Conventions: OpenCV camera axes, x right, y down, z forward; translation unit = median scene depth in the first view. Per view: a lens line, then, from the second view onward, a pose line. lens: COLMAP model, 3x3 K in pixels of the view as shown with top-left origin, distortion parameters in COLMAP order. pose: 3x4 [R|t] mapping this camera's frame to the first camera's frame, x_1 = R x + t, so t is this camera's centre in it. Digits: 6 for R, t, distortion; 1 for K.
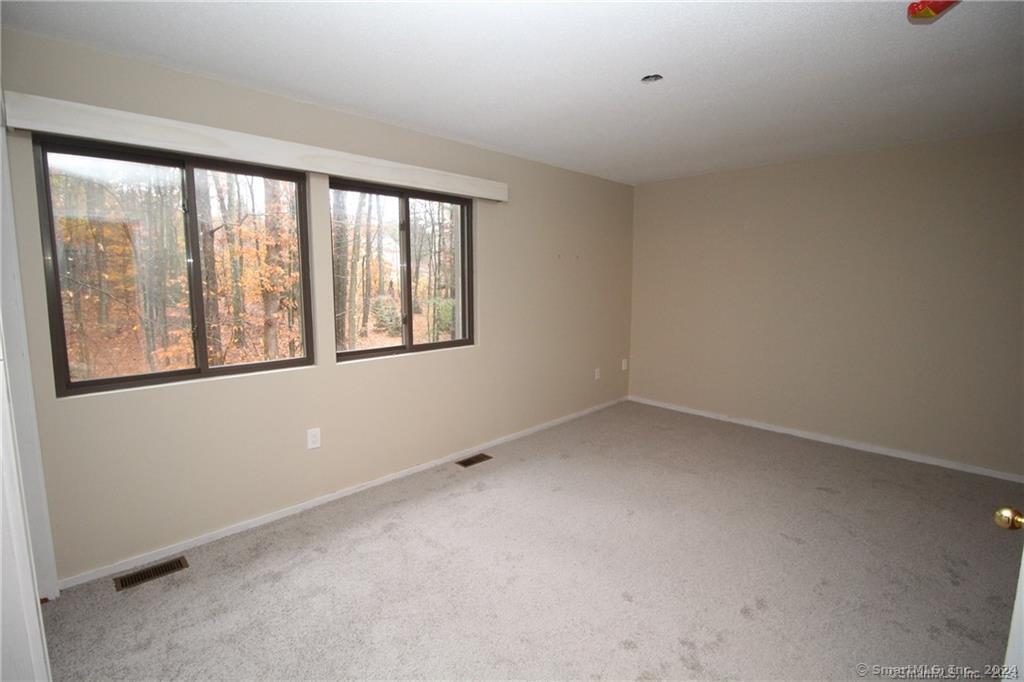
lens RADIAL K [[437.6, 0, 518.3], [0, 437.6, 319.2], [0, 0, 1]] dist [-0.027602, -0.000290]
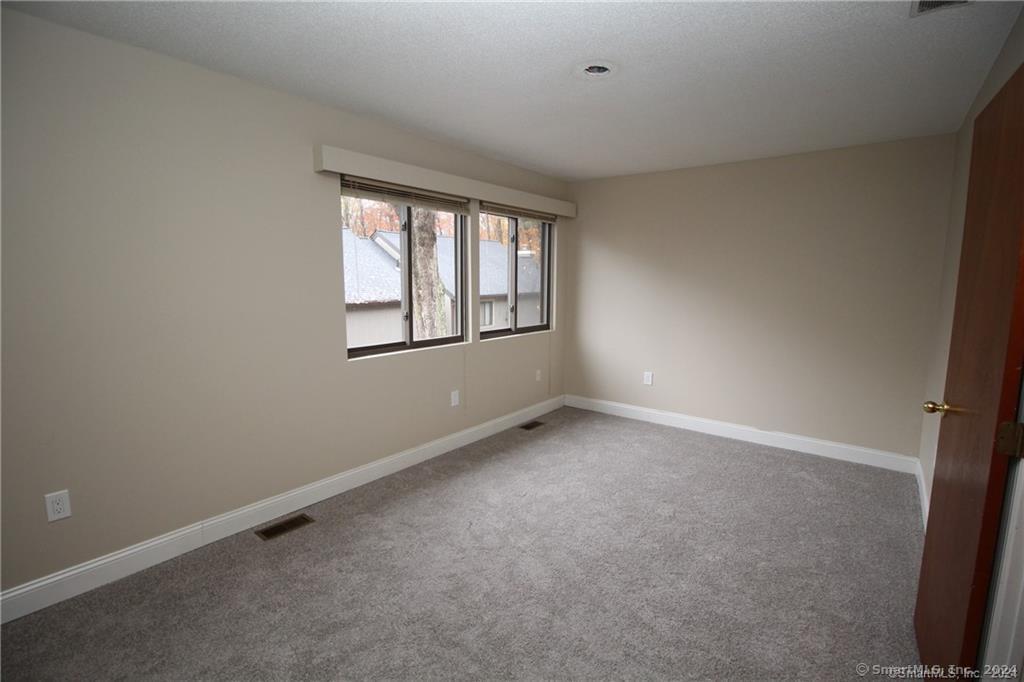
lens RADIAL K [[477.9, 0, 514.9], [0, 477.9, 337.0], [0, 0, 1]] dist [-0.004038, -0.001595]
pose [[0.987892, -0.016379, 0.154277, -0.434167], [0.011723, 0.999449, 0.031037, 0.037825], [-0.154701, -0.028852, 0.987540, -0.392703]]
